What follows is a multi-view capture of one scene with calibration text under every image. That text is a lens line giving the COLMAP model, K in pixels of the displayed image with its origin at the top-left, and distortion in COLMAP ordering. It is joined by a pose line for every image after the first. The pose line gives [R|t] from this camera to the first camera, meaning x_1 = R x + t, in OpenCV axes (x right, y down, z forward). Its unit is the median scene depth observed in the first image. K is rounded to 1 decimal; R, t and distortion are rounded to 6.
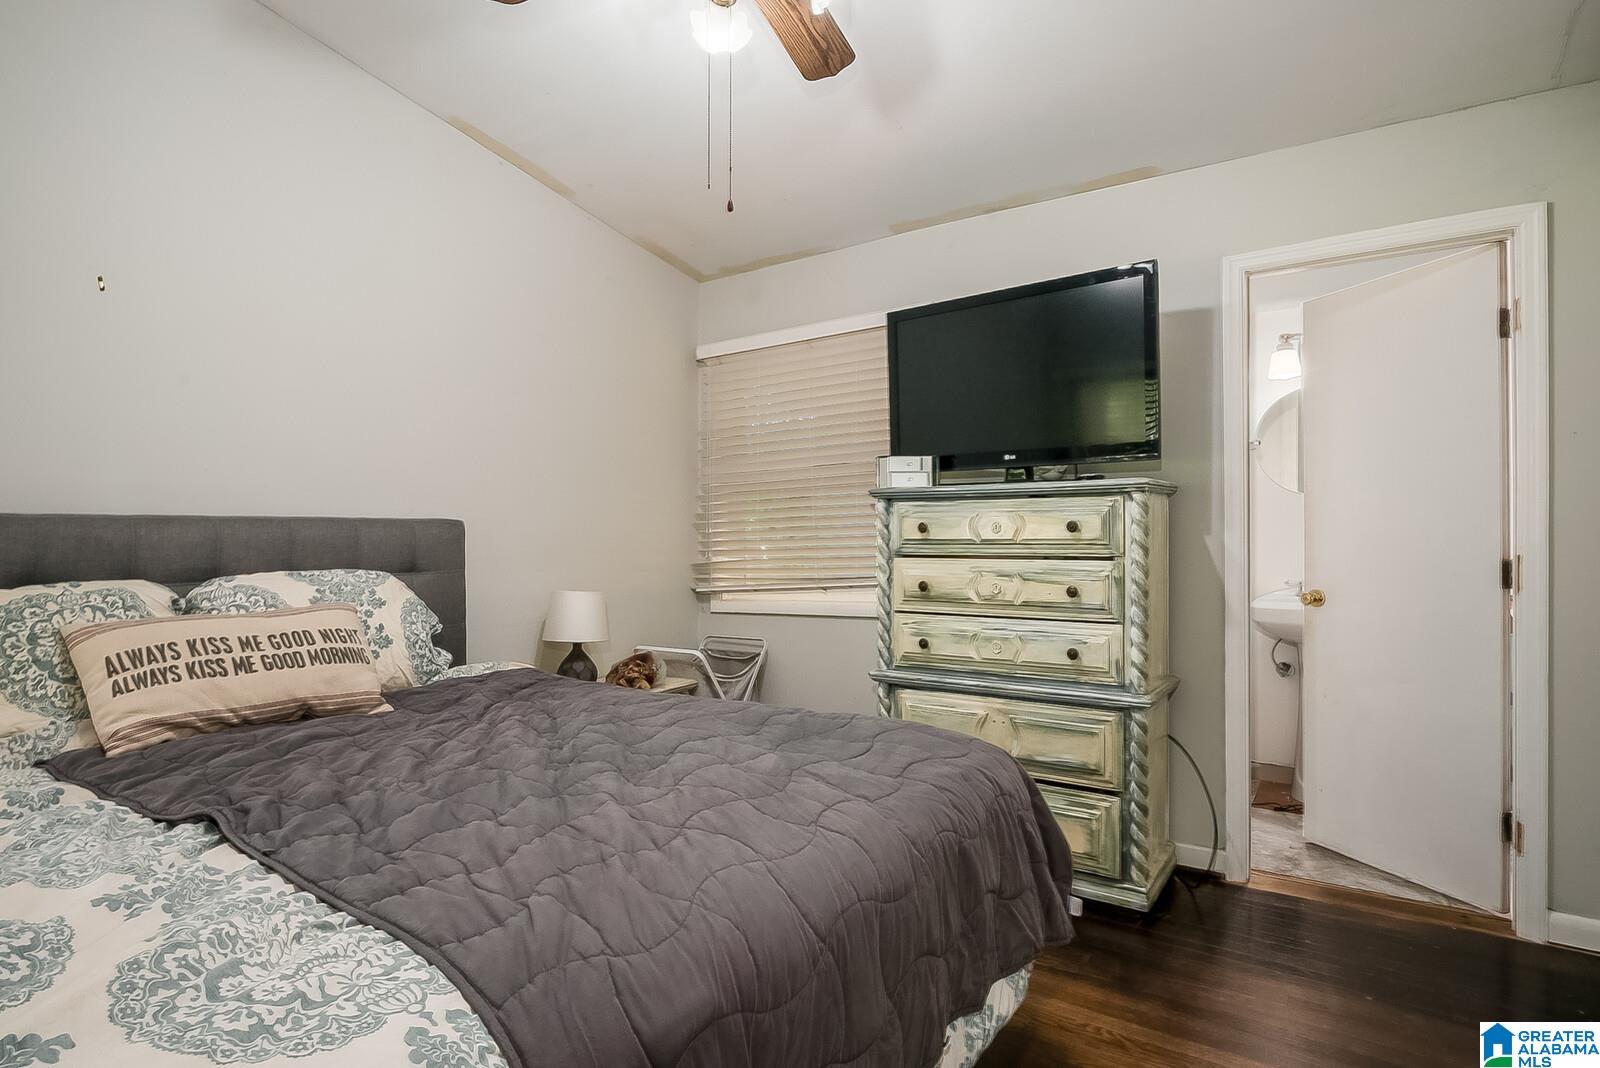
lens RADIAL K [[846.4, 0, 800.0], [0, 846.4, 534.0], [0, 0, 1]] dist [-0.000070, -0.000039]
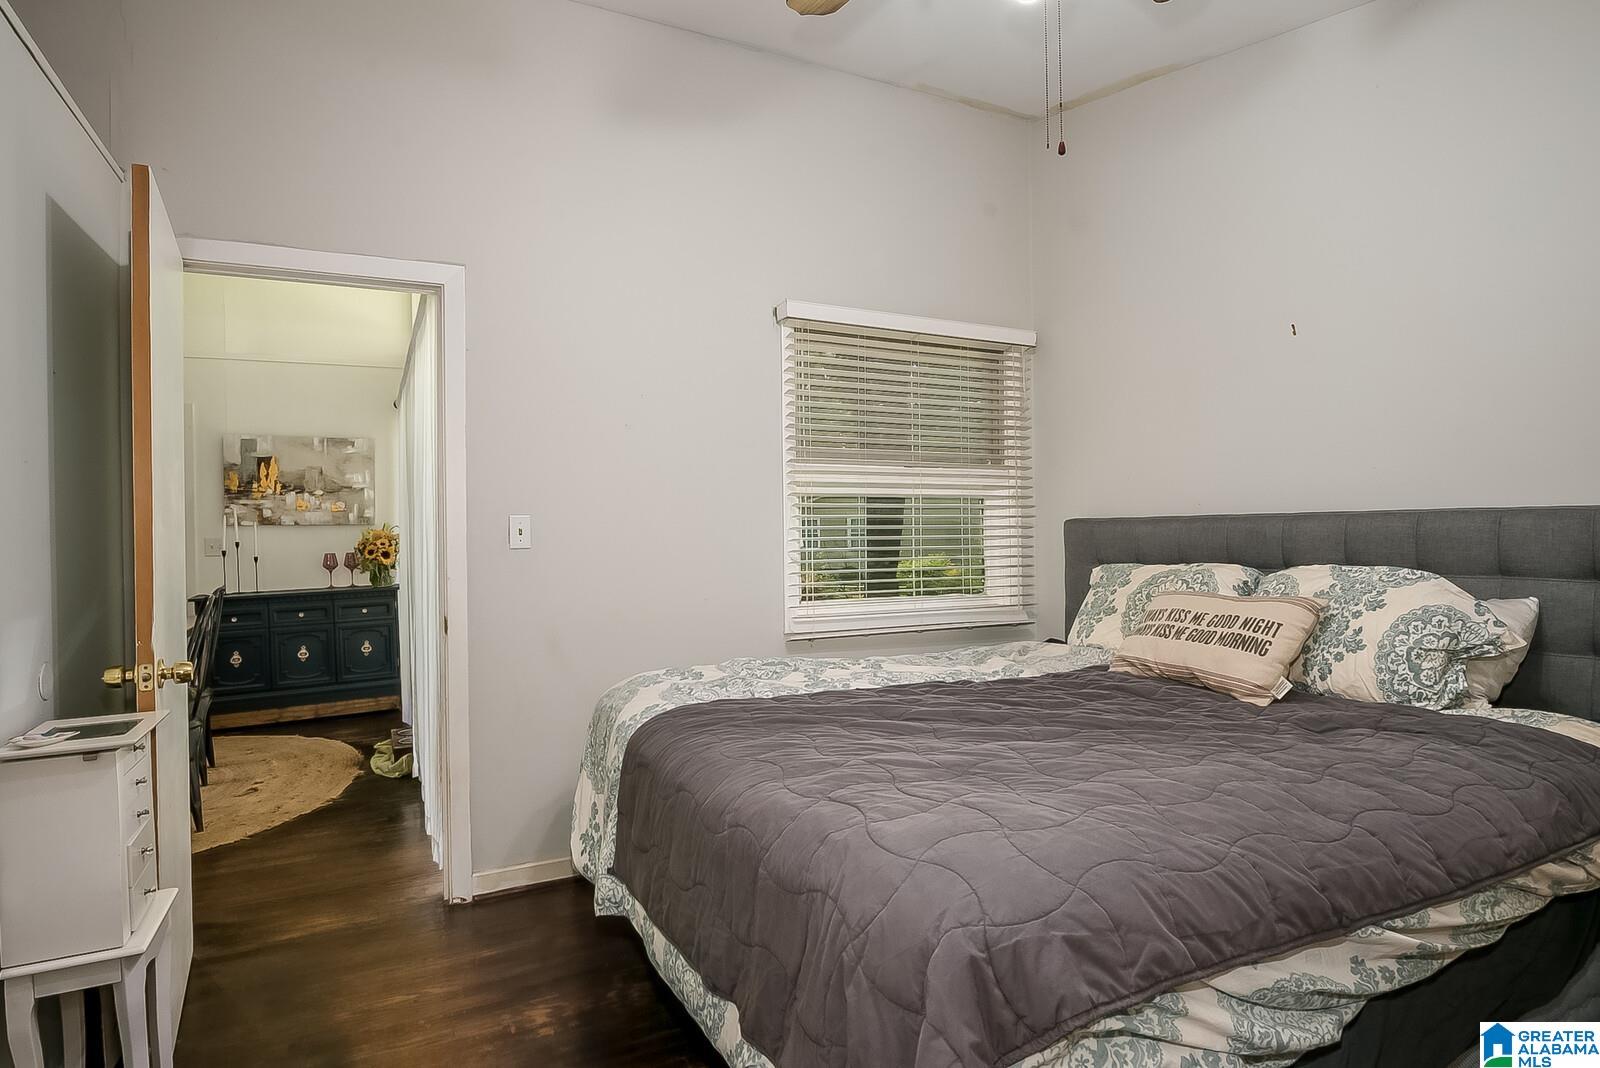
lens RADIAL K [[846.4, 0, 800.0], [0, 846.4, 534.0], [0, 0, 1]] dist [-0.000070, -0.000039]
pose [[-0.455836, 0.013432, -0.889962, 0.680696], [0.012144, 0.999887, 0.008871, -0.011956], [0.889981, -0.006764, -0.455948, 0.989103]]
